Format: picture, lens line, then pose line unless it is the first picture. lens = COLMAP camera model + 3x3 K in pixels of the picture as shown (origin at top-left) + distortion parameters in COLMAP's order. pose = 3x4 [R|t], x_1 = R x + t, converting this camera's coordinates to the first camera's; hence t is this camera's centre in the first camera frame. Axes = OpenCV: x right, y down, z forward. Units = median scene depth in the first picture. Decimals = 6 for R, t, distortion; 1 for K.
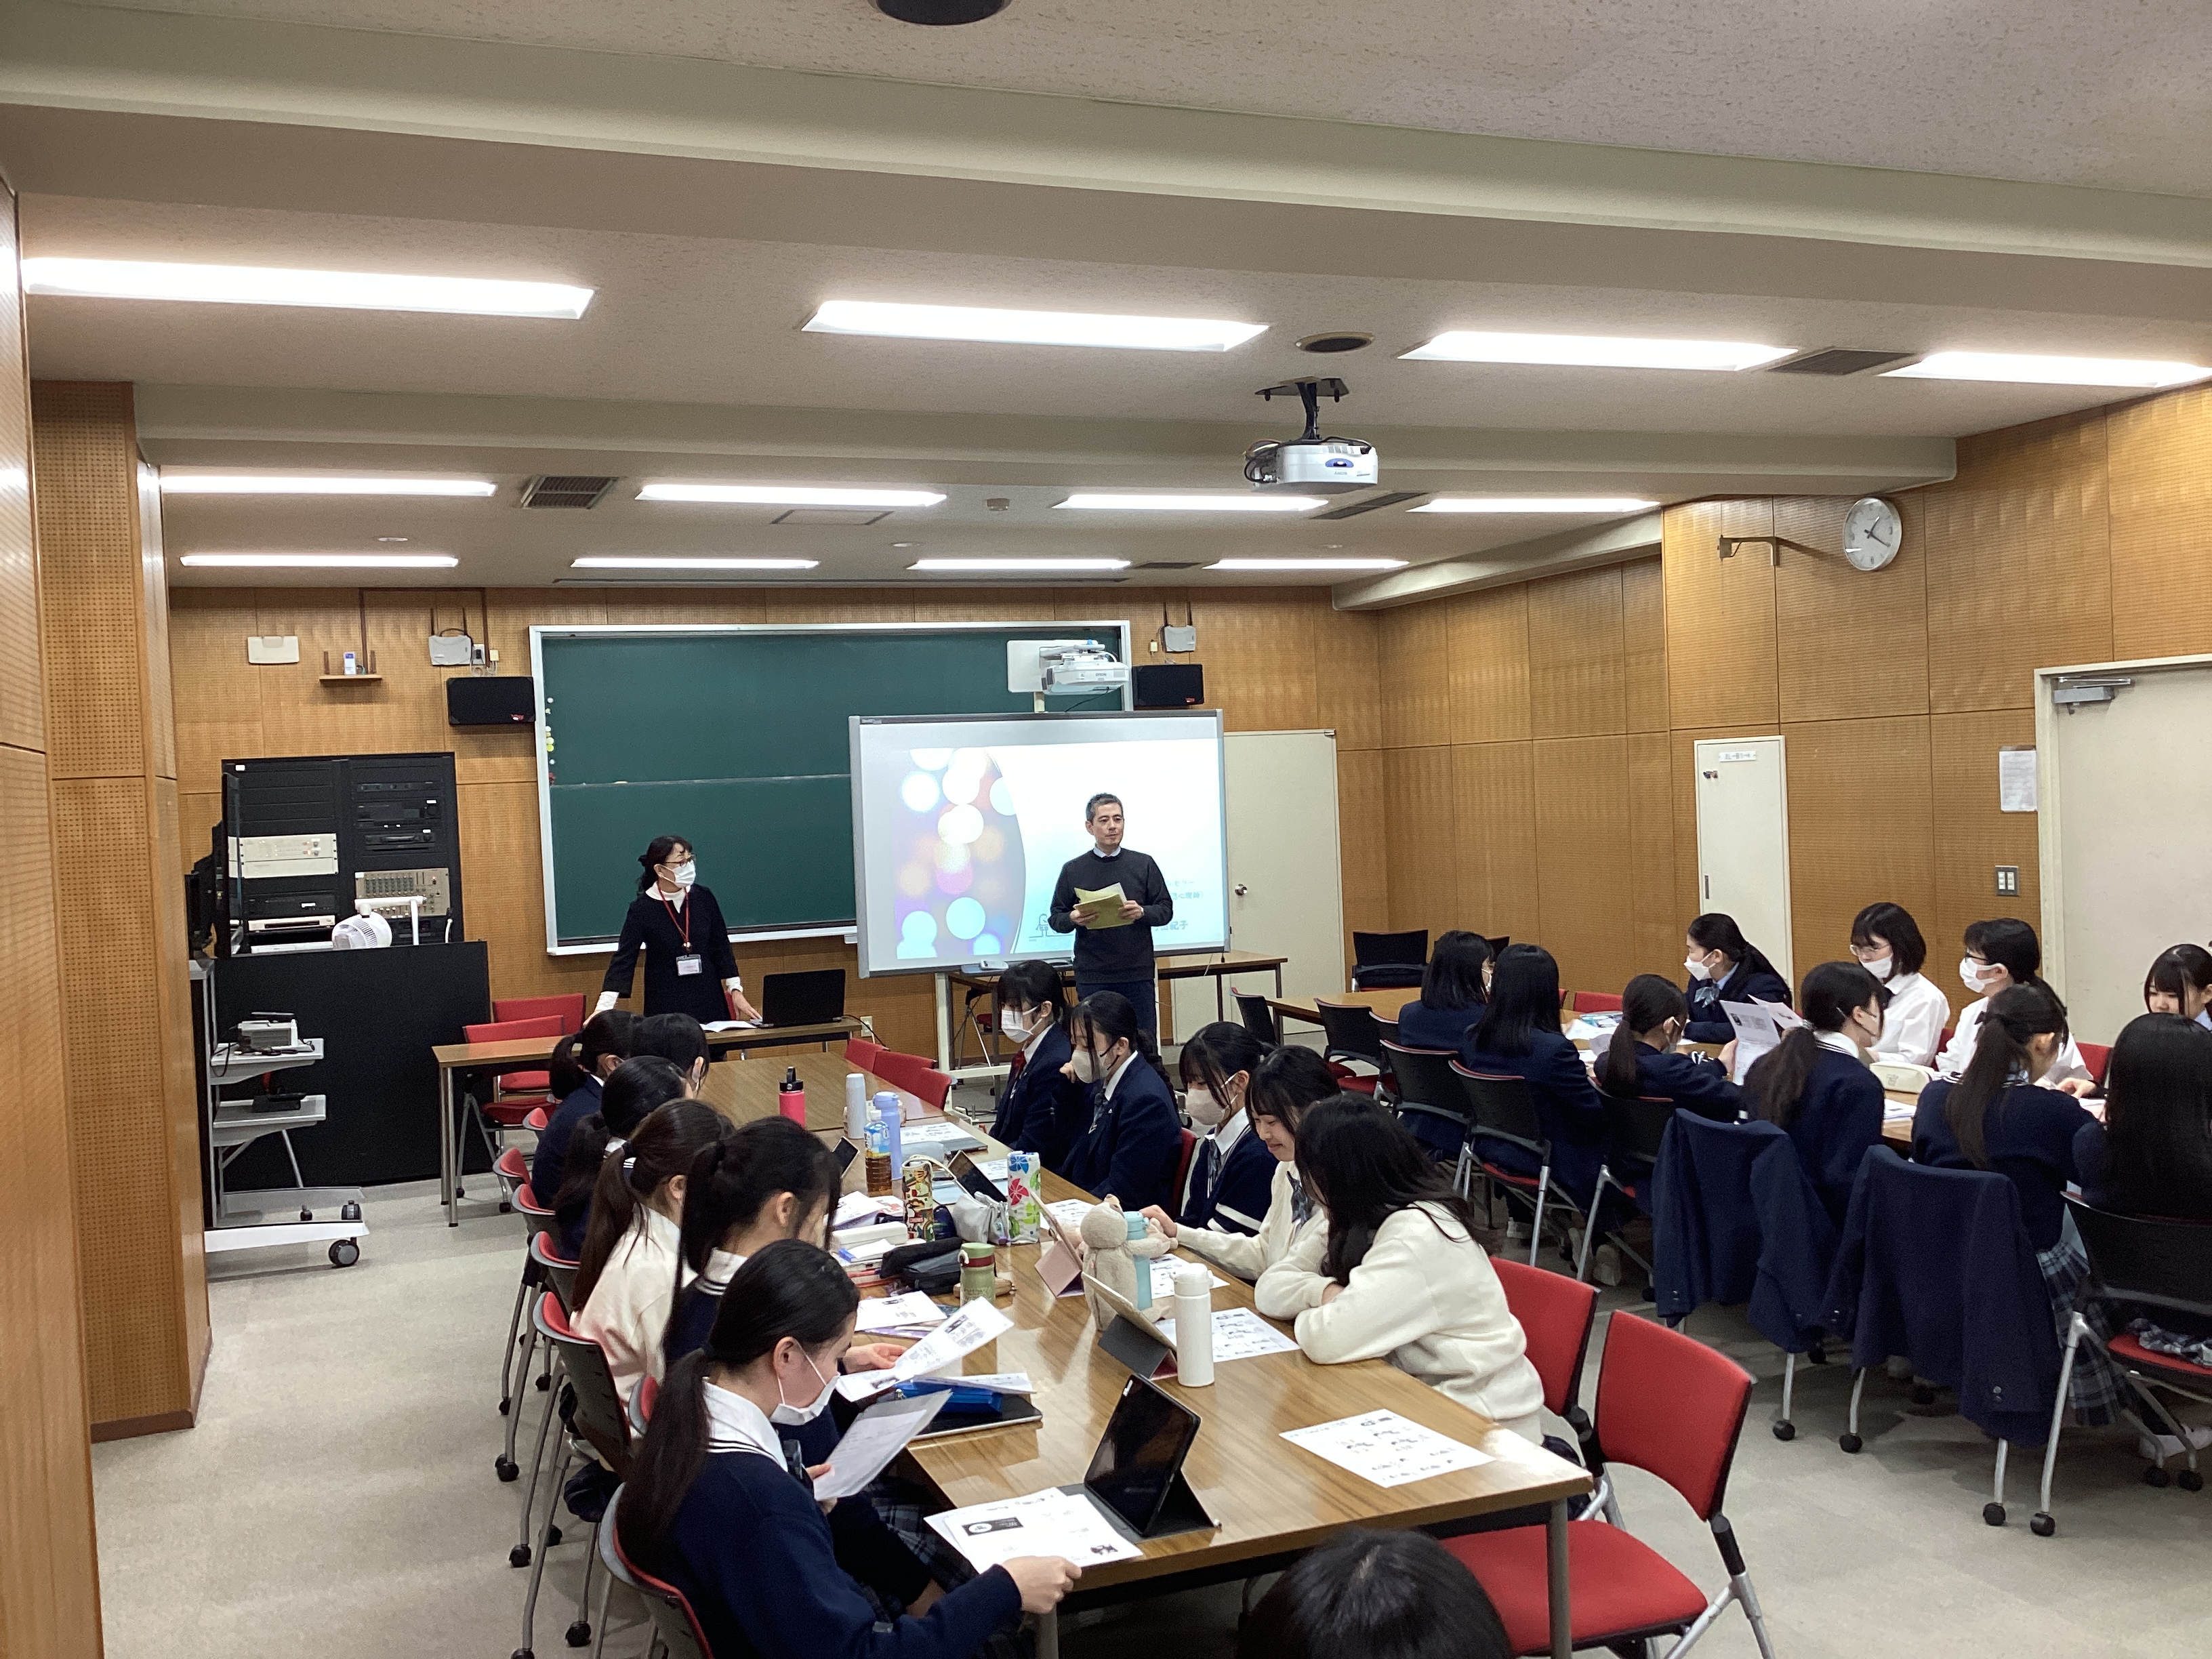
lens RADIAL K [[1986.4, 0, 1126.5], [0, 1986.4, 840.9], [0, 0, 1]] dist [0.123676, -0.246843]
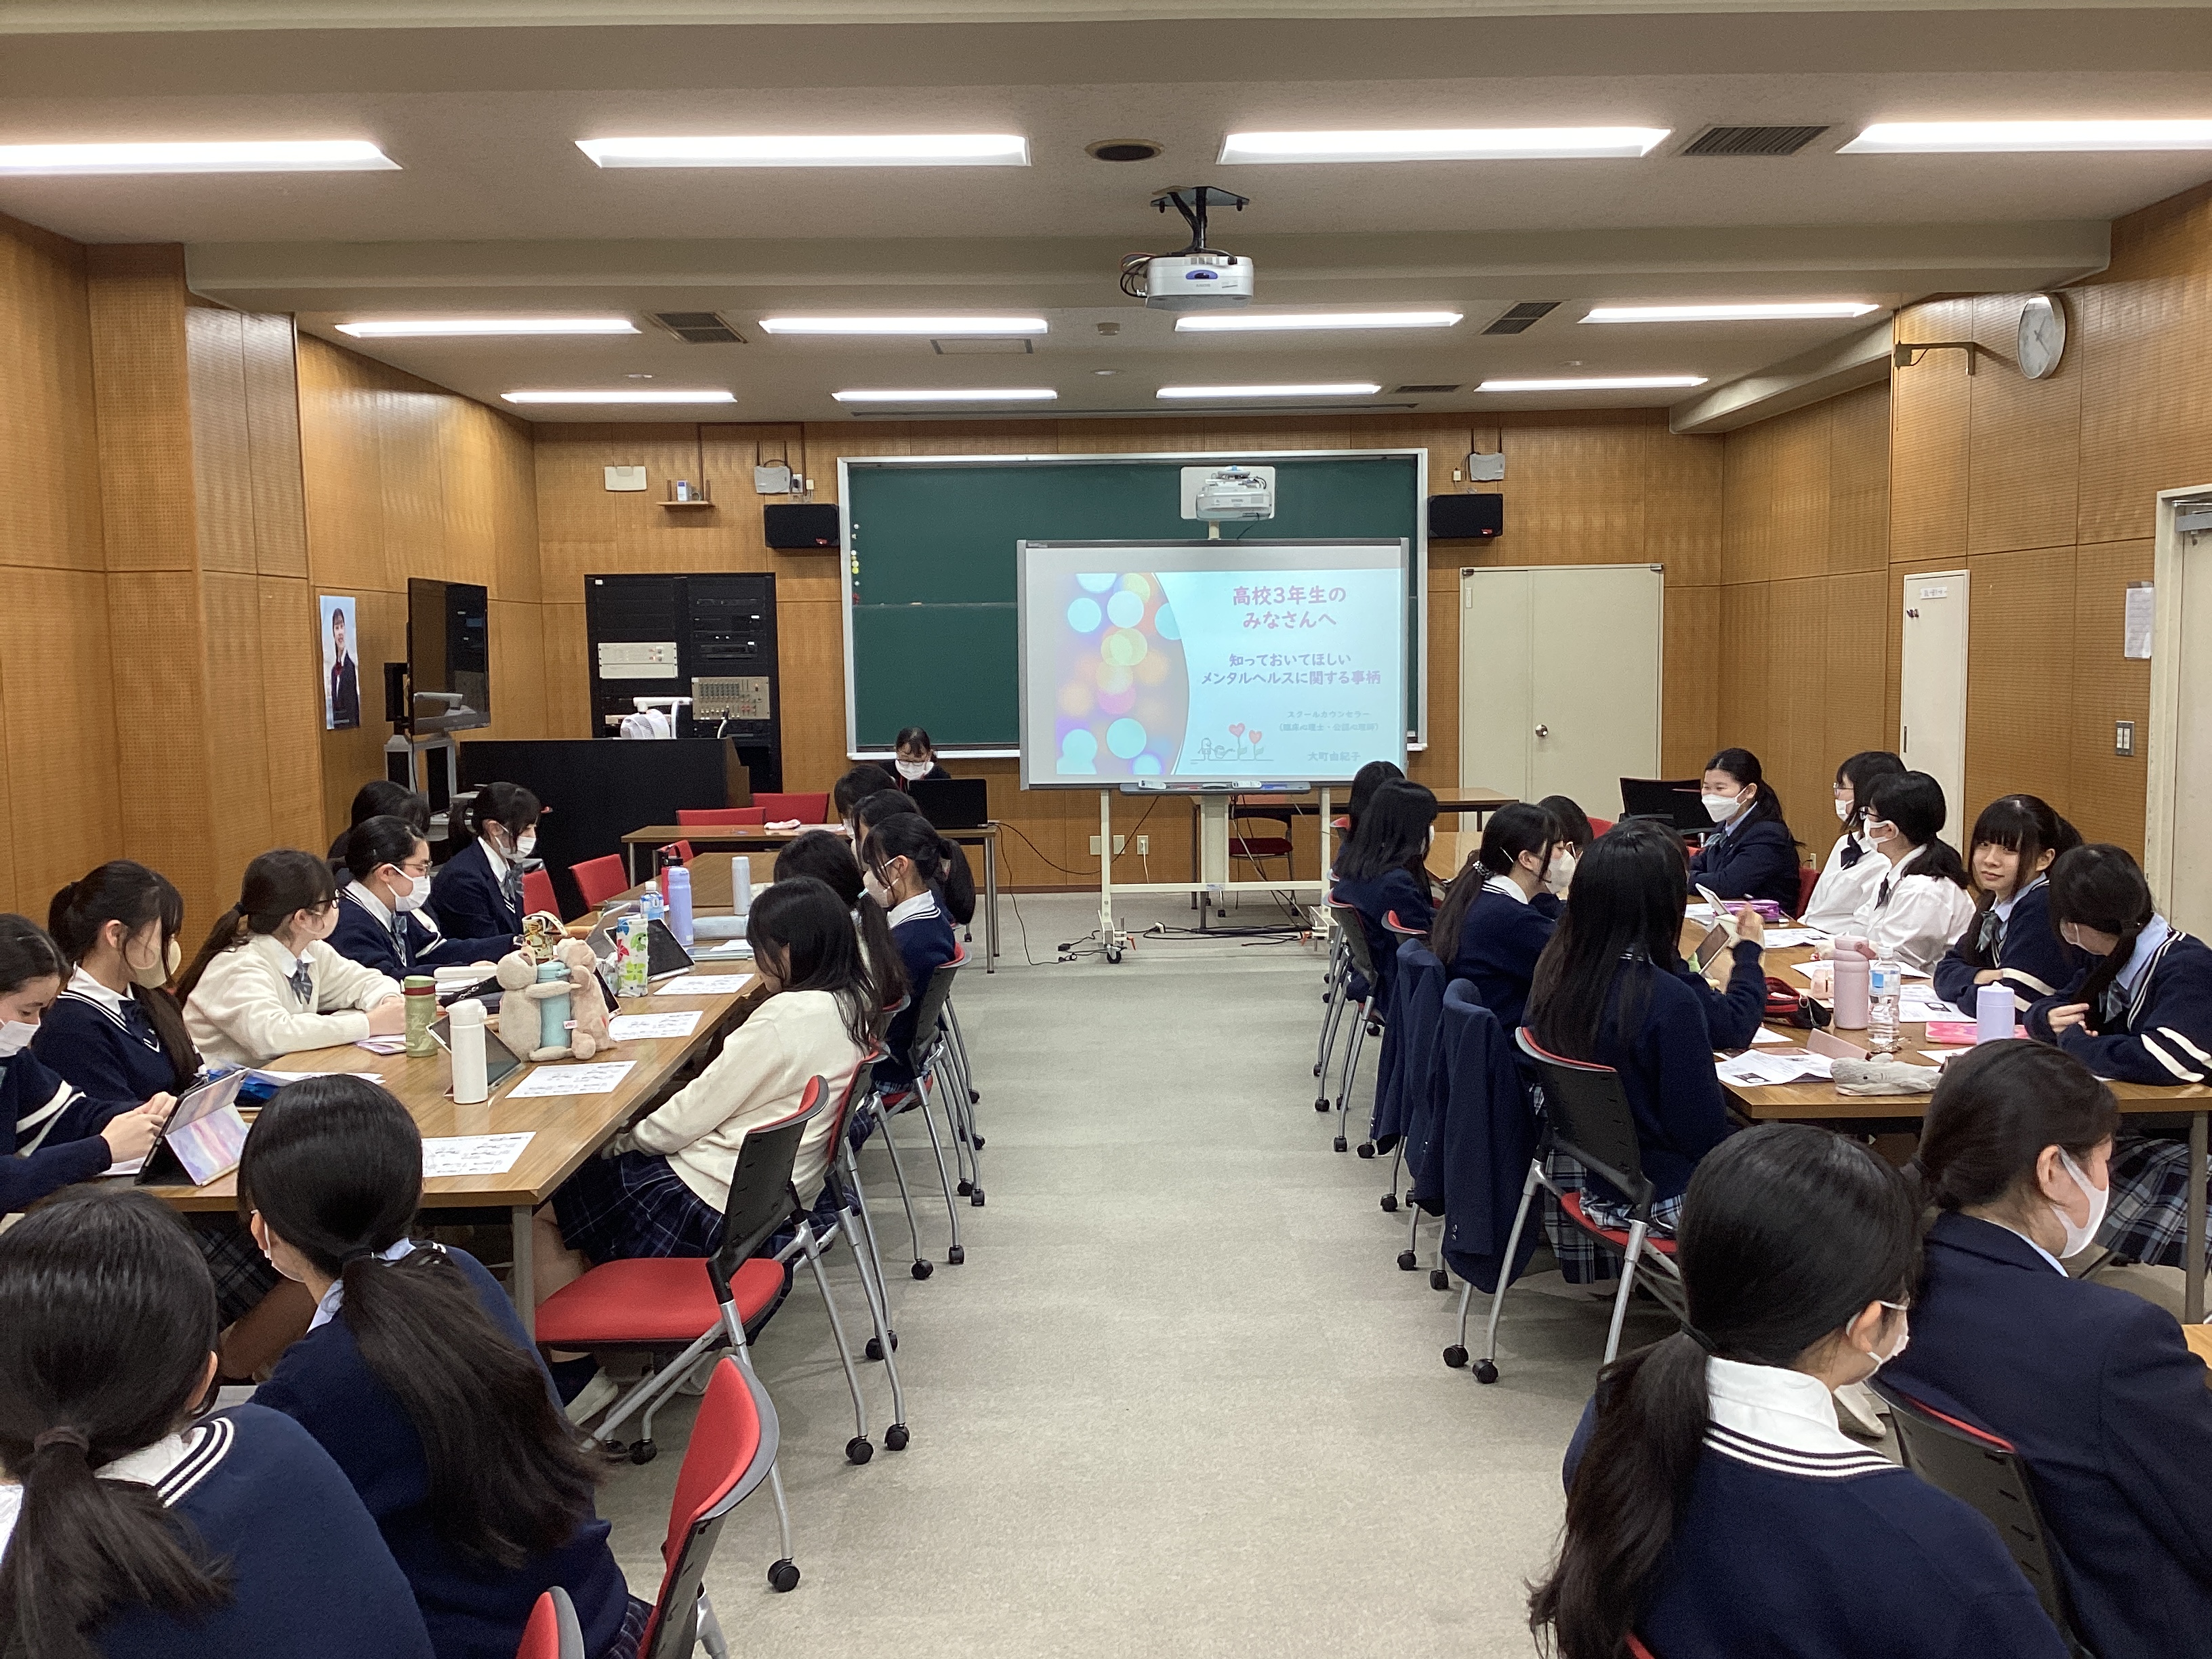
lens RADIAL K [[1986.4, 0, 1124.2], [0, 1986.4, 843.9], [0, 0, 1]] dist [0.123676, -0.246843]
pose [[0.935312, 0.062974, -0.348175, 0.285234], [-0.035358, 0.995743, 0.085116, 0.005338], [0.352053, -0.067300, 0.933557, 0.029078]]
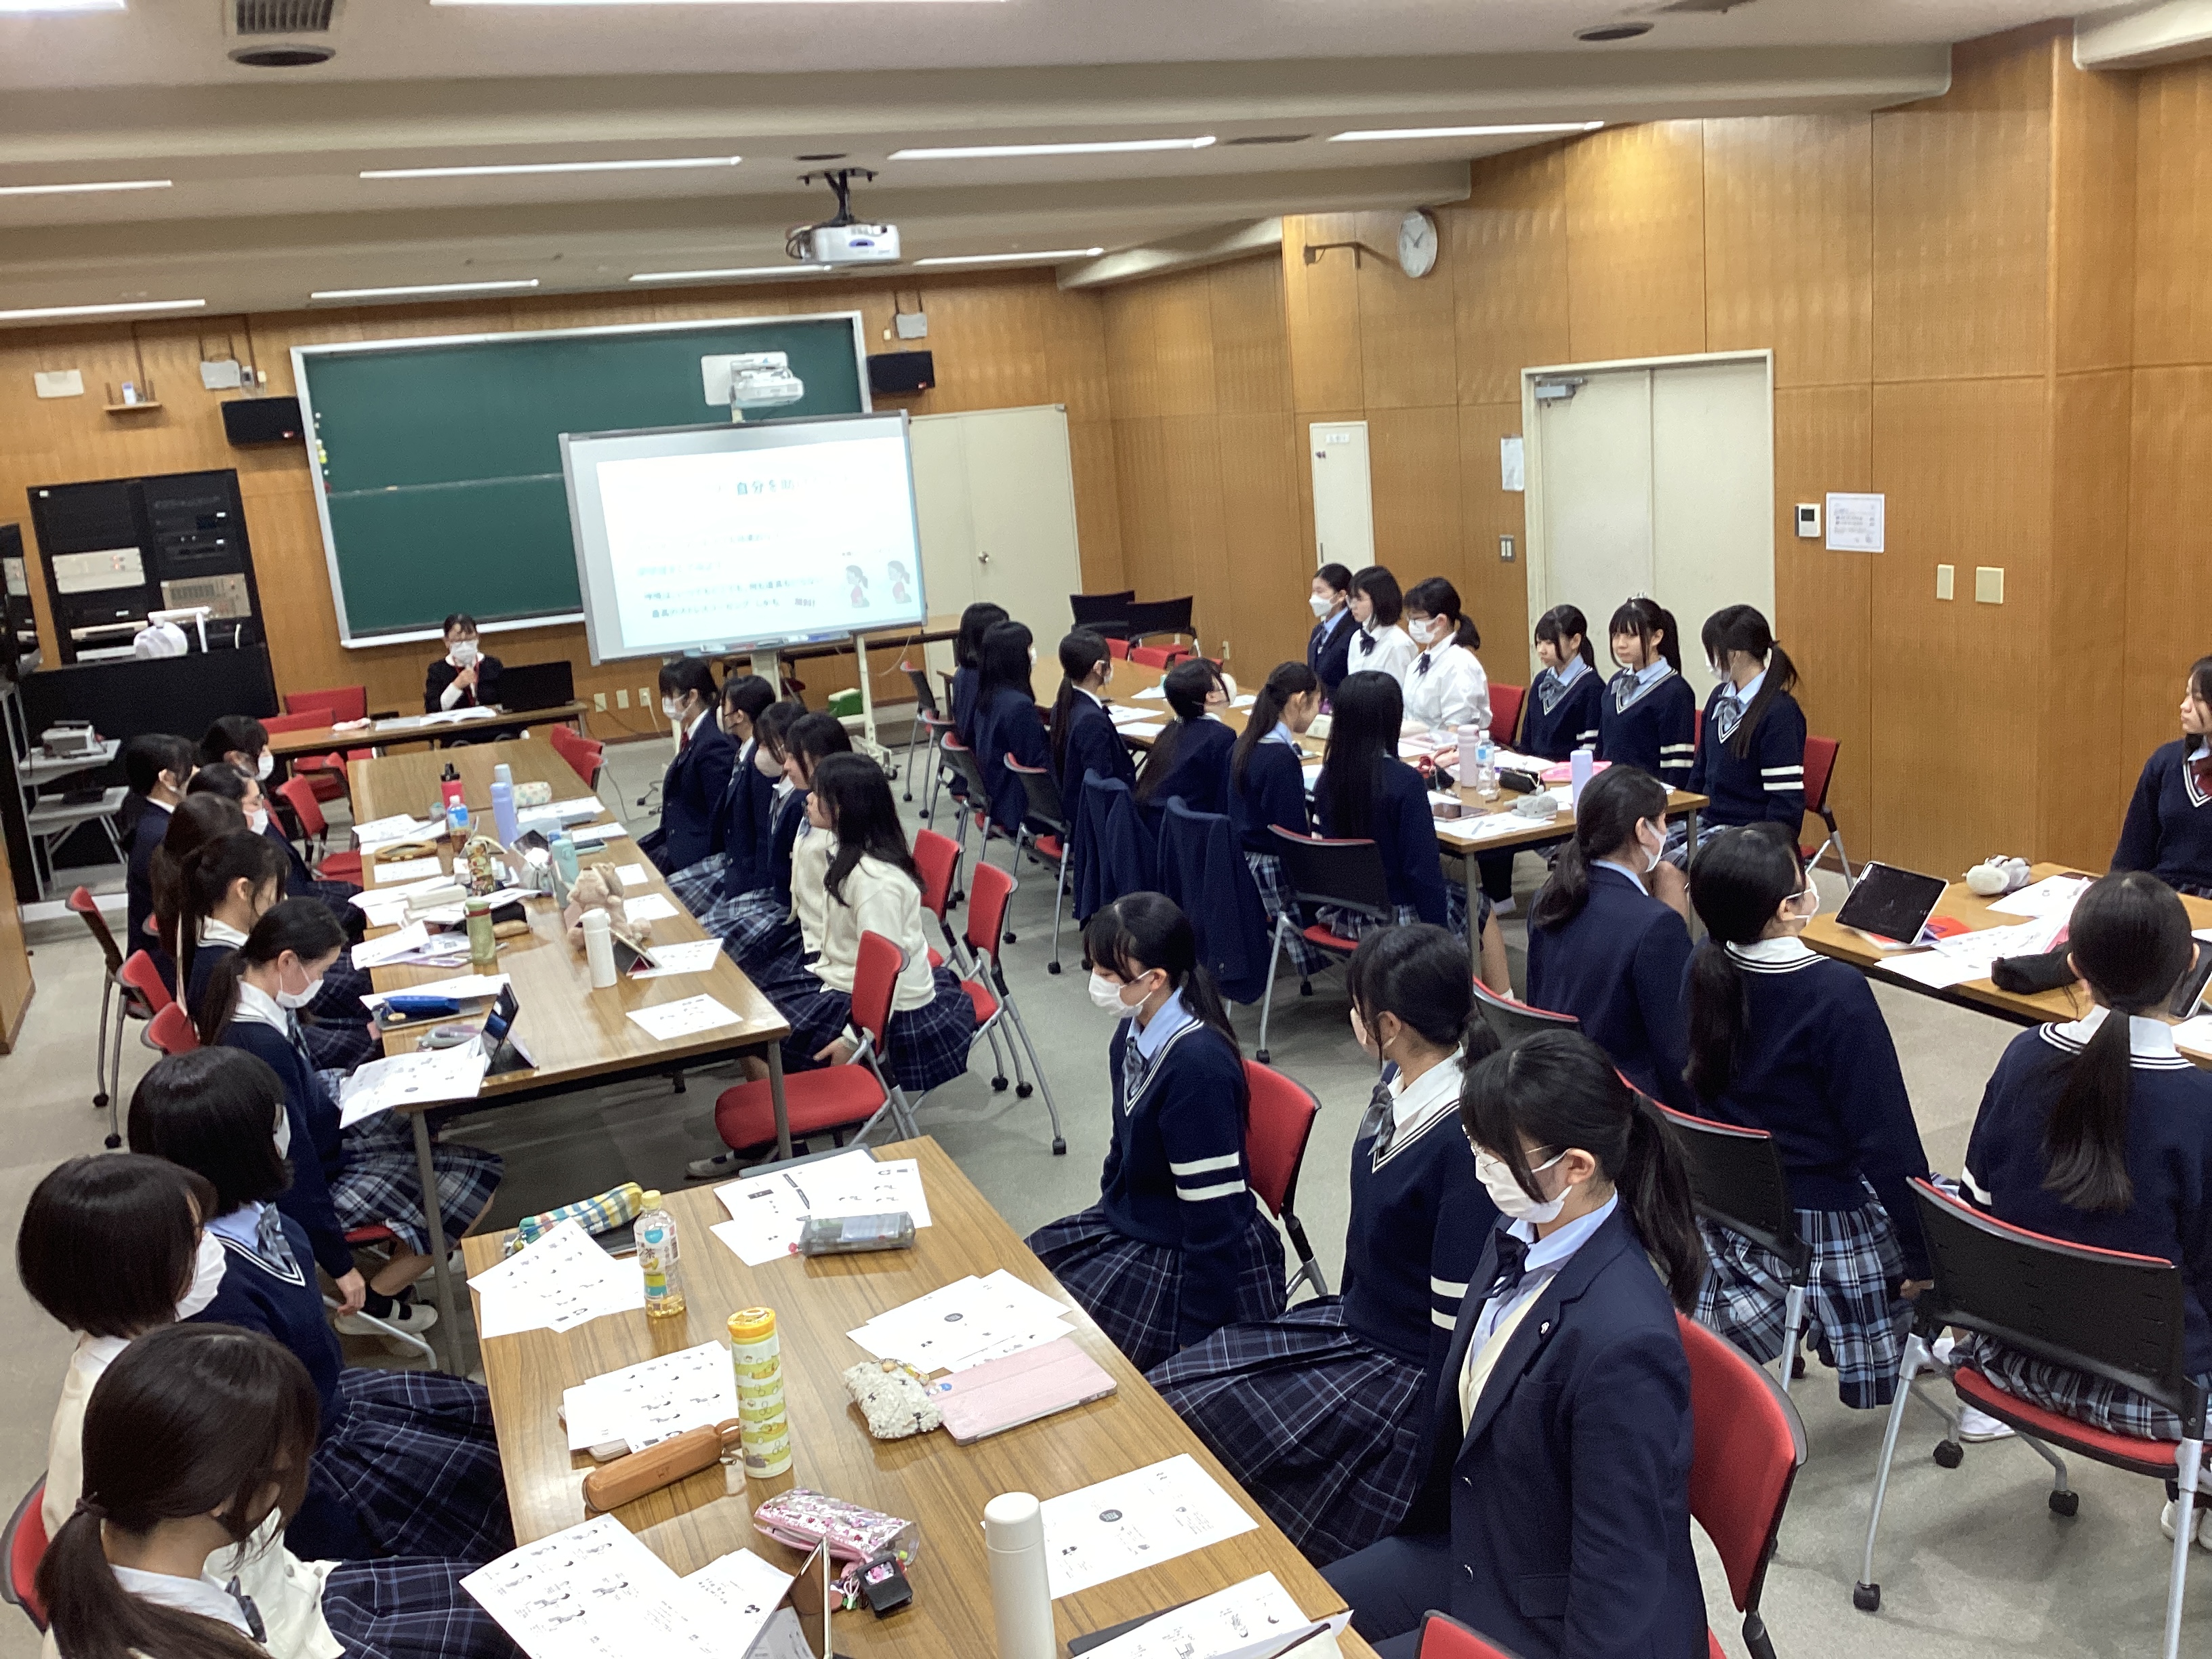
lens RADIAL K [[1986.4, 0, 1129.9], [0, 1986.4, 849.4], [0, 0, 1]] dist [0.123676, -0.246843]
pose [[0.998683, -0.047807, 0.018605, 0.150657], [0.043307, 0.980088, 0.193785, -0.038254], [-0.027499, -0.192724, 0.980868, -0.173712]]
